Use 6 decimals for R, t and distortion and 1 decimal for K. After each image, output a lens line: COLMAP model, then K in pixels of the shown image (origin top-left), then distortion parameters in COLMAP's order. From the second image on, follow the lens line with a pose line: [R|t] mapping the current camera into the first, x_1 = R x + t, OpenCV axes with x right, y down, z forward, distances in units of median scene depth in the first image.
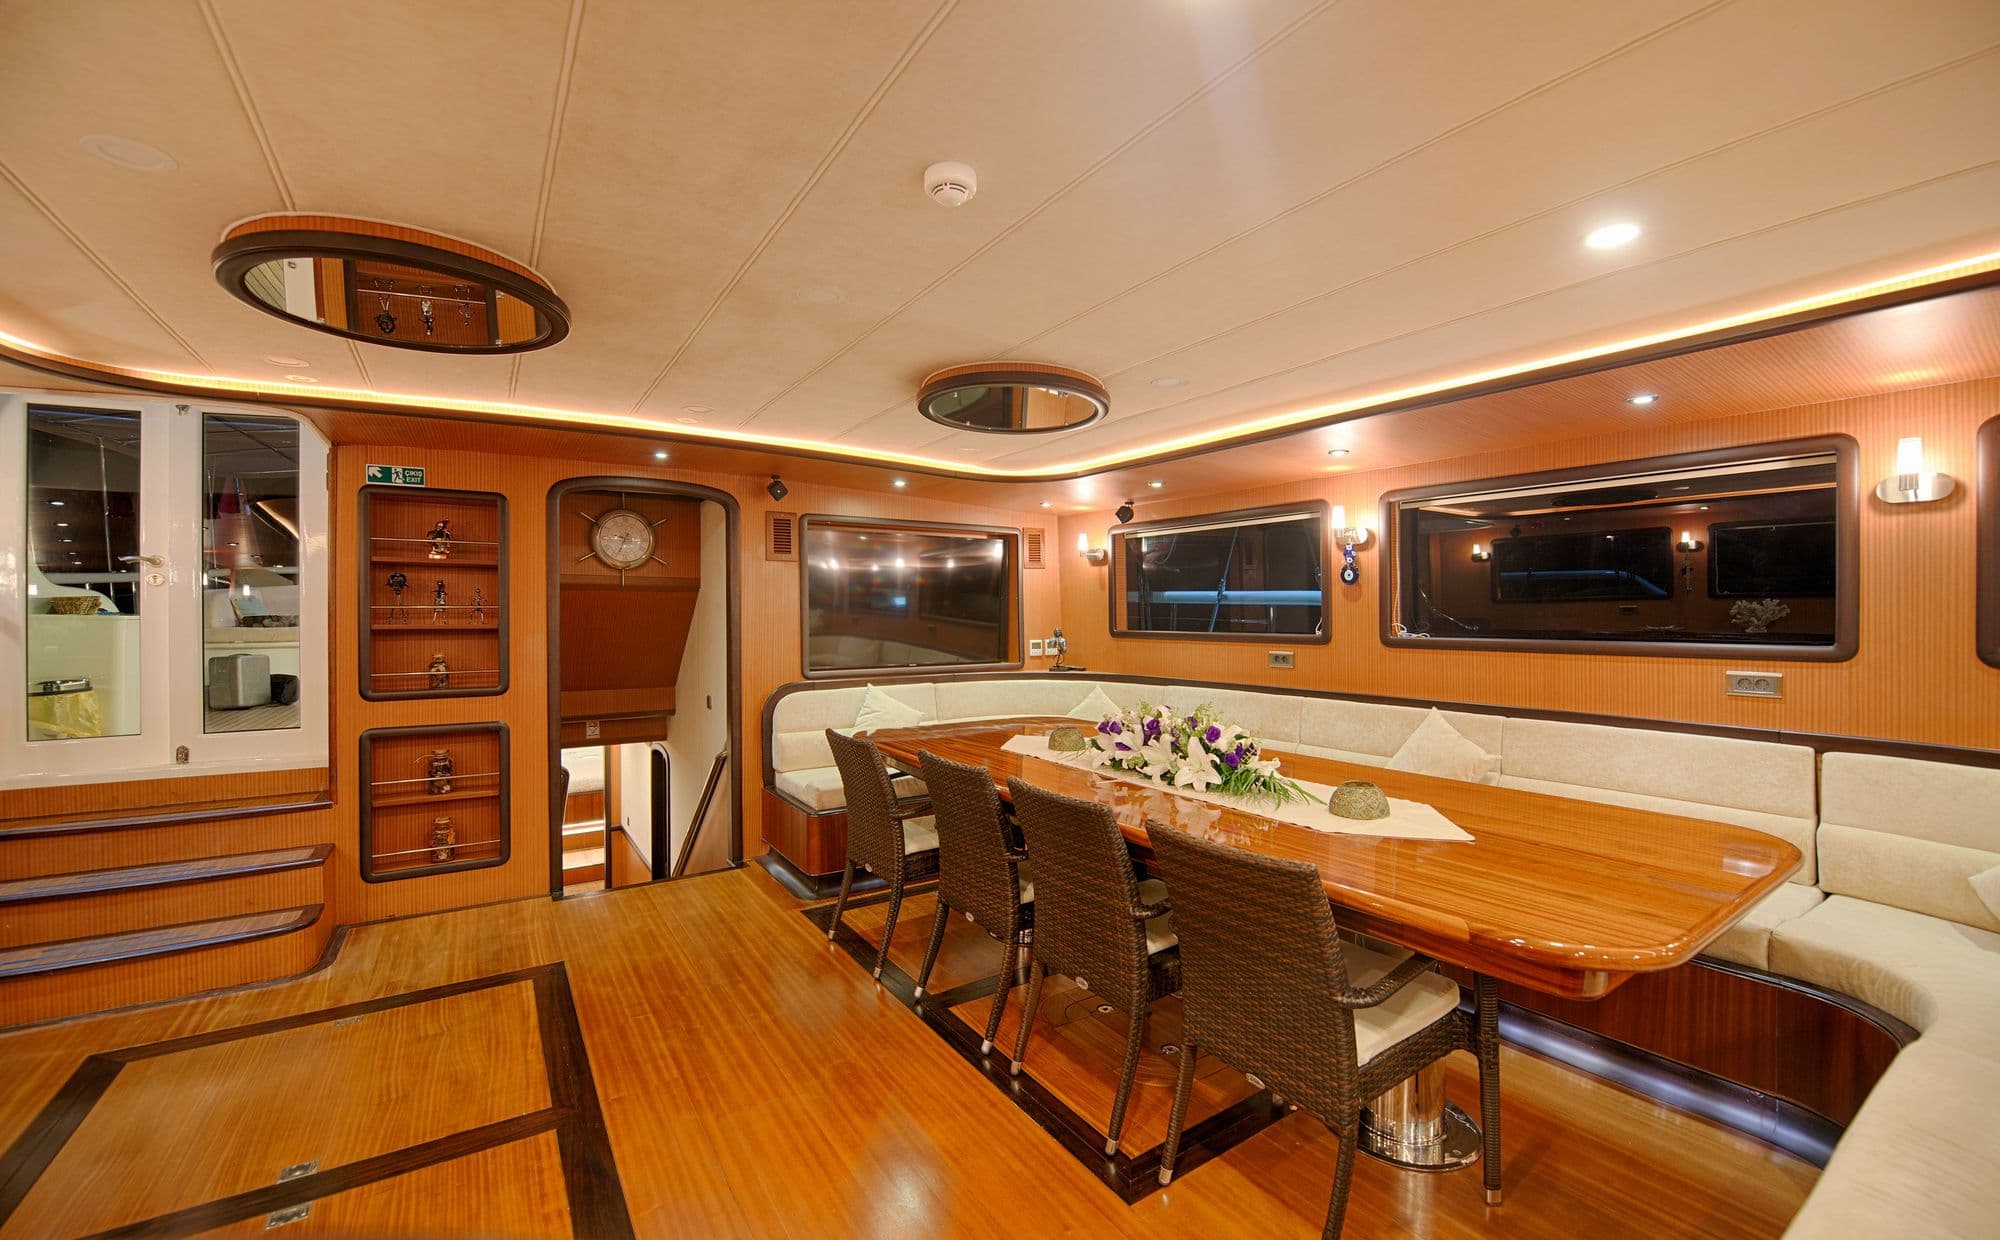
lens RADIAL K [[823.7, 0, 1000.0], [0, 823.7, 620.0], [0, 0, 1]] dist [-0.000742, -0.000065]
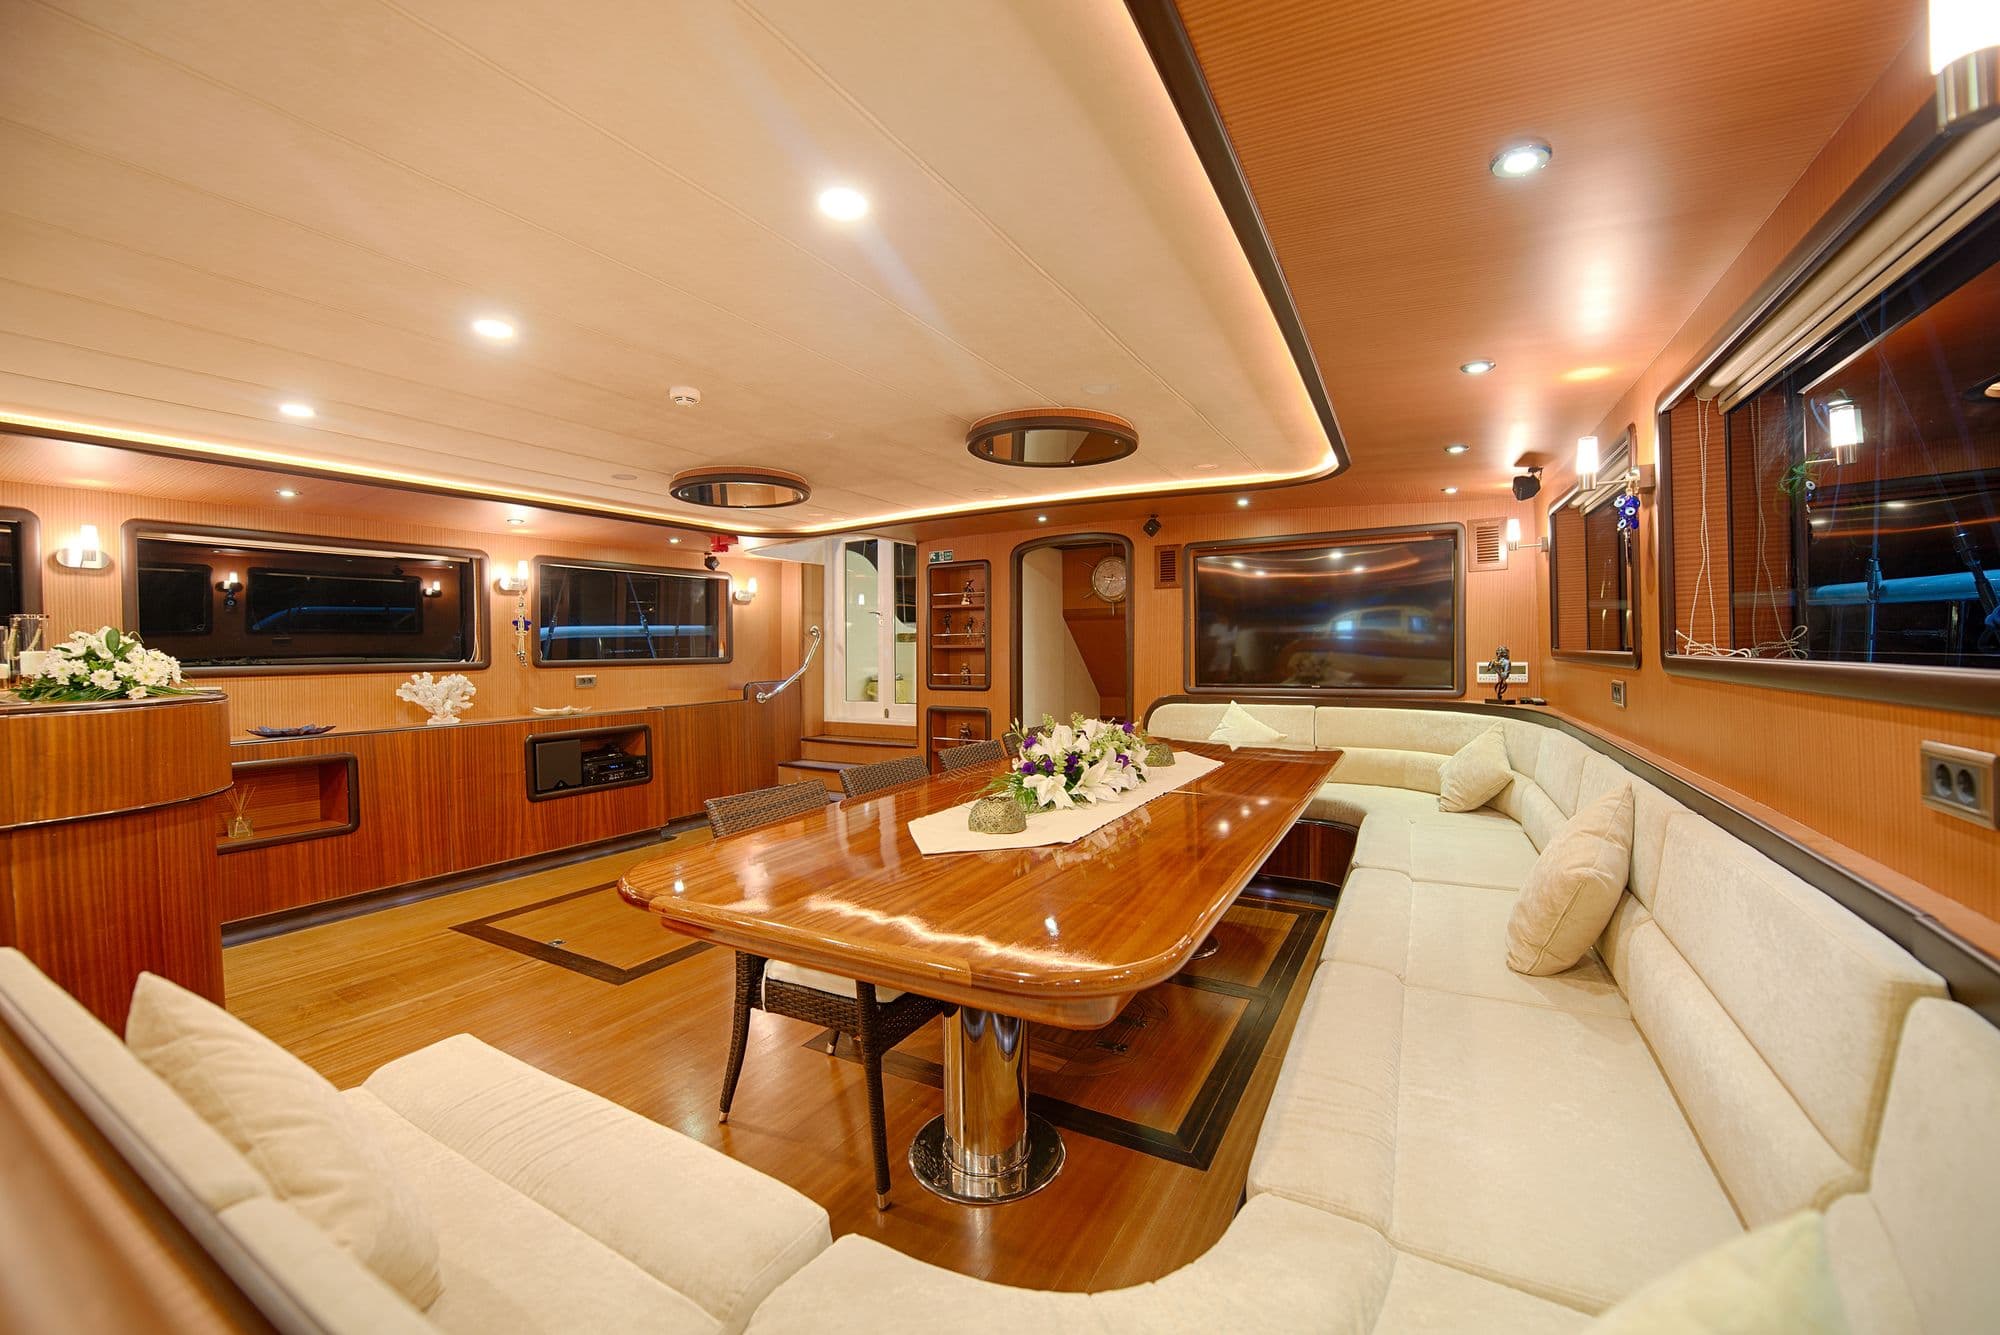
lens RADIAL K [[759.4, 0, 1001.4], [0, 759.4, 634.2], [0, 0, 1]] dist [-0.000330, -0.000011]
pose [[0.461330, -0.015841, -0.887087, 0.654660], [0.010384, 0.999869, -0.012455, 0.002588], [0.887168, -0.003466, 0.461434, 0.371779]]
